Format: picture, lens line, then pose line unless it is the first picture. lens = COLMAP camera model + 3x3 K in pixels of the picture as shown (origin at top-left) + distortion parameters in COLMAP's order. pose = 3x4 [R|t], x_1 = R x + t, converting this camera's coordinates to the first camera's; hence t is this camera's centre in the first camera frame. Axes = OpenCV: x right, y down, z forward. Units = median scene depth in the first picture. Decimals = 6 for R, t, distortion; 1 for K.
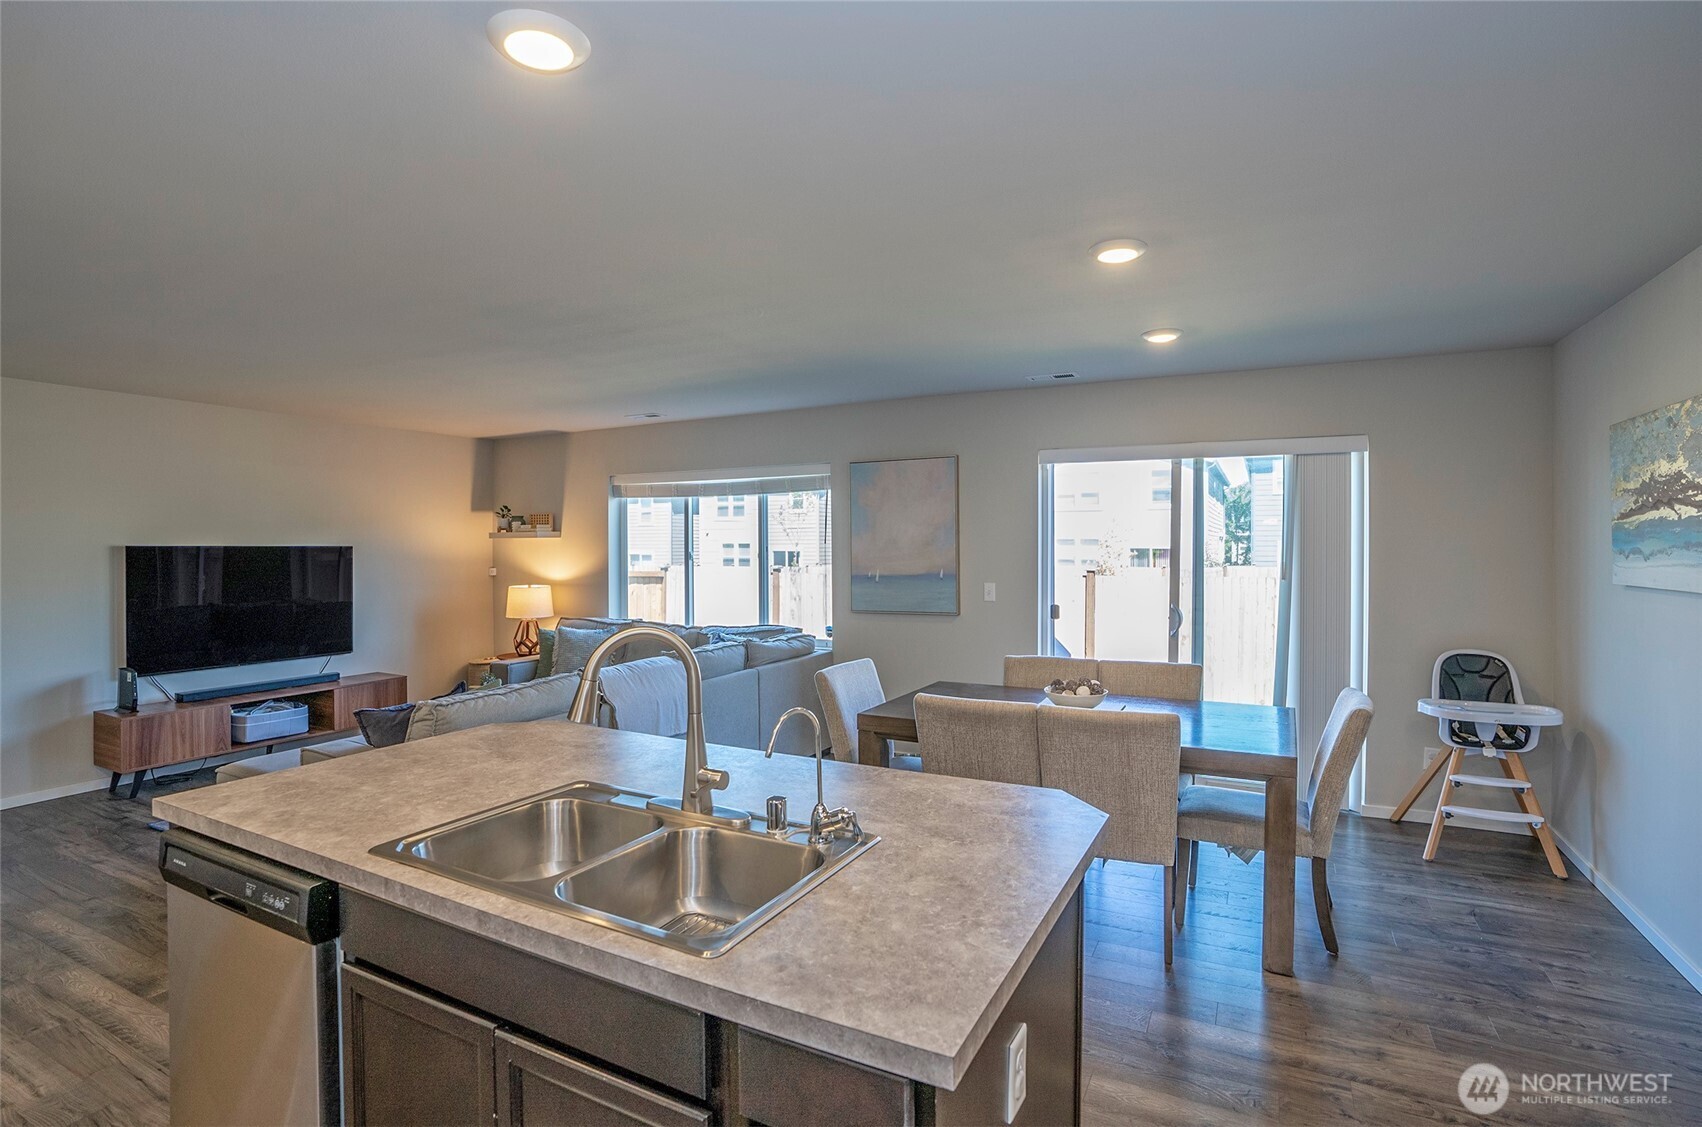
lens RADIAL K [[820.9, 0, 849.0], [0, 820.9, 546.1], [0, 0, 1]] dist [-0.061735, 0.023647]
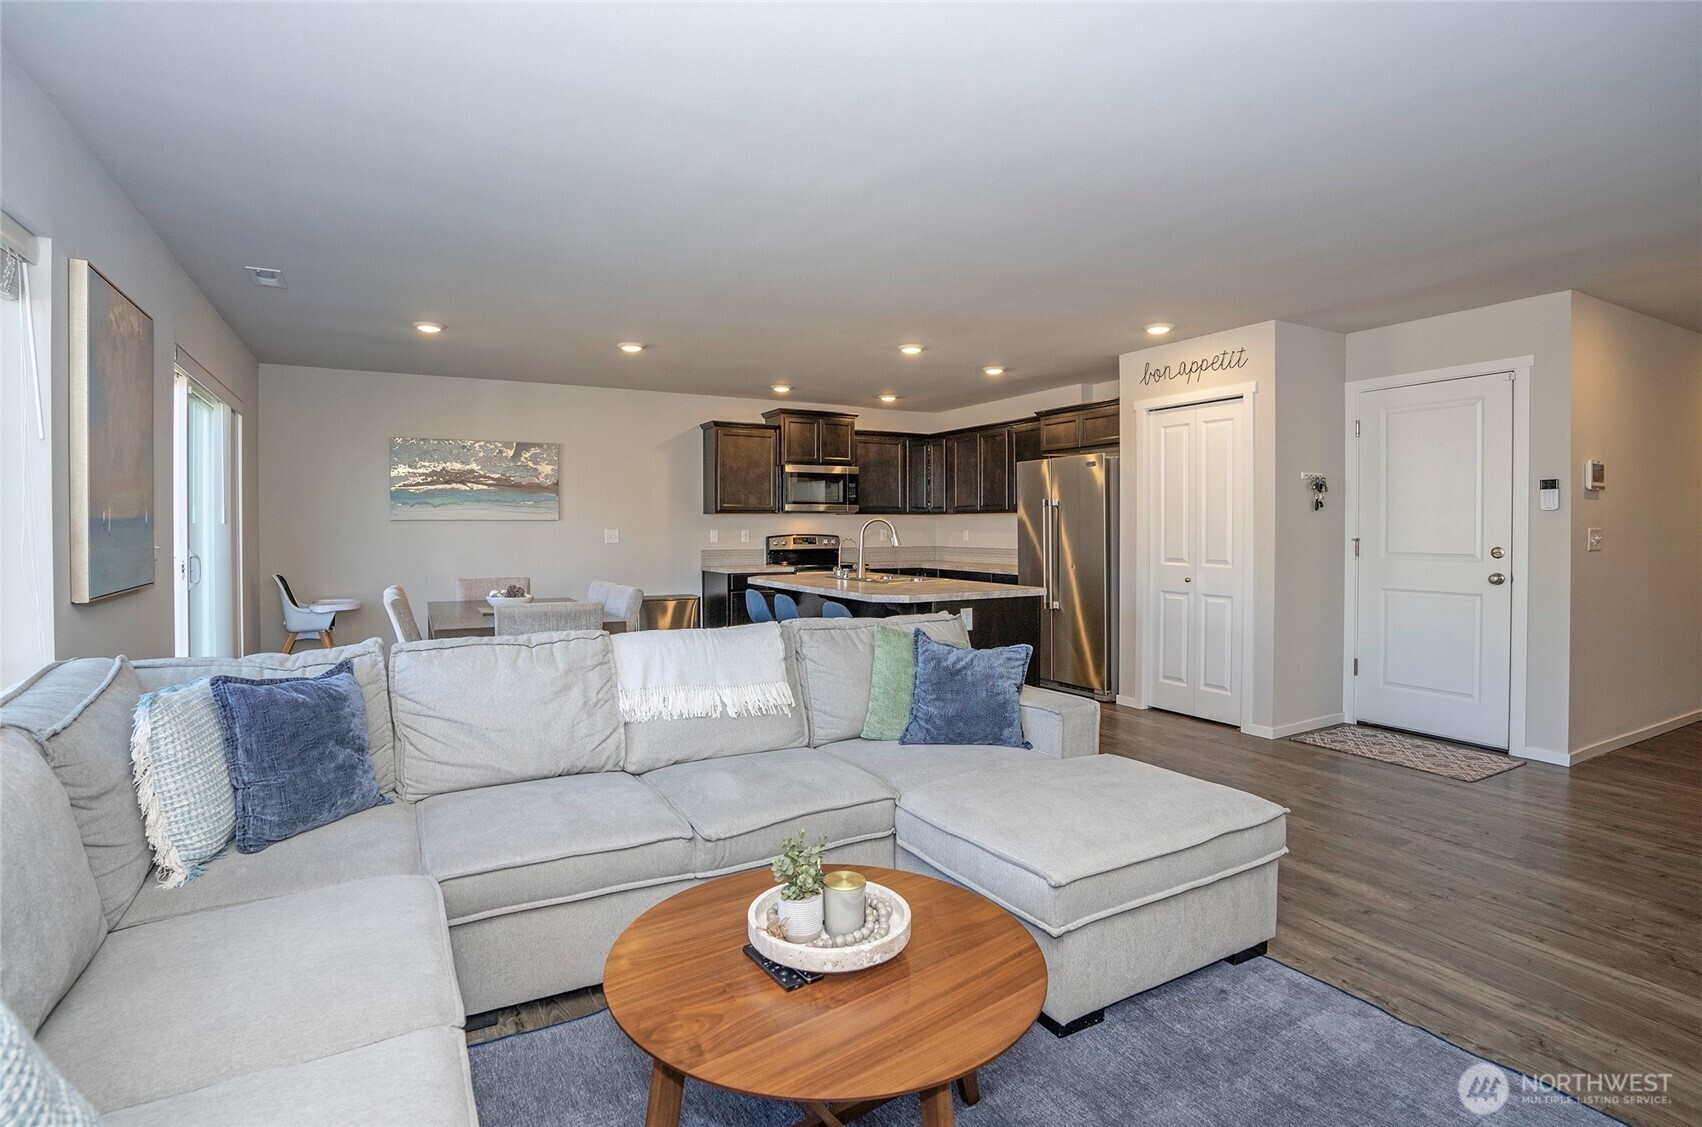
lens RADIAL K [[820.9, 0, 849.0], [0, 820.9, 546.1], [0, 0, 1]] dist [-0.061735, 0.023647]
pose [[-0.846338, -0.005509, 0.532617, -1.960837], [0.006484, 0.999766, 0.020645, 0.150365], [-0.532606, 0.020926, -0.846104, 3.981711]]
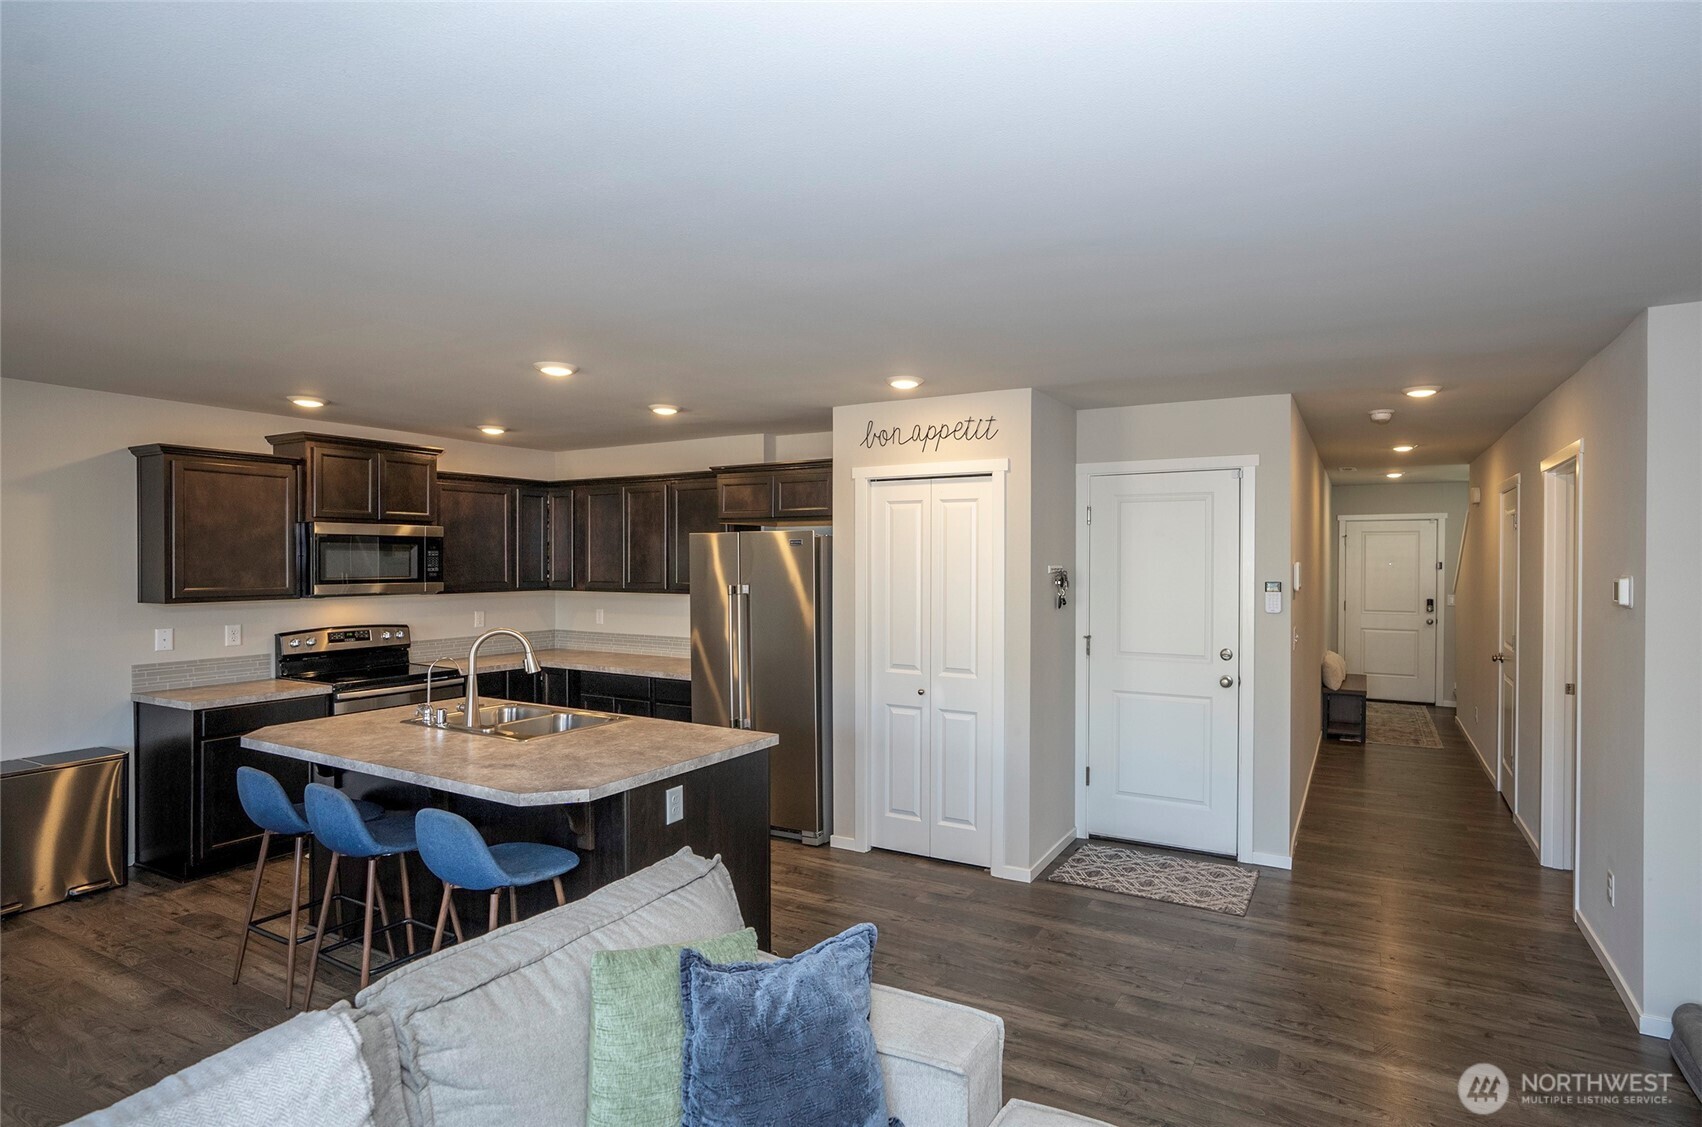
lens RADIAL K [[849.2, 0, 928.3], [0, 849.2, 573.6], [0, 0, 1]] dist [-0.043239, 0.031221]
pose [[-0.999950, 0.000369, -0.010035, -1.364490], [0.000243, 0.999921, 0.012556, -0.062776], [0.010039, 0.012553, -0.999871, 3.275000]]
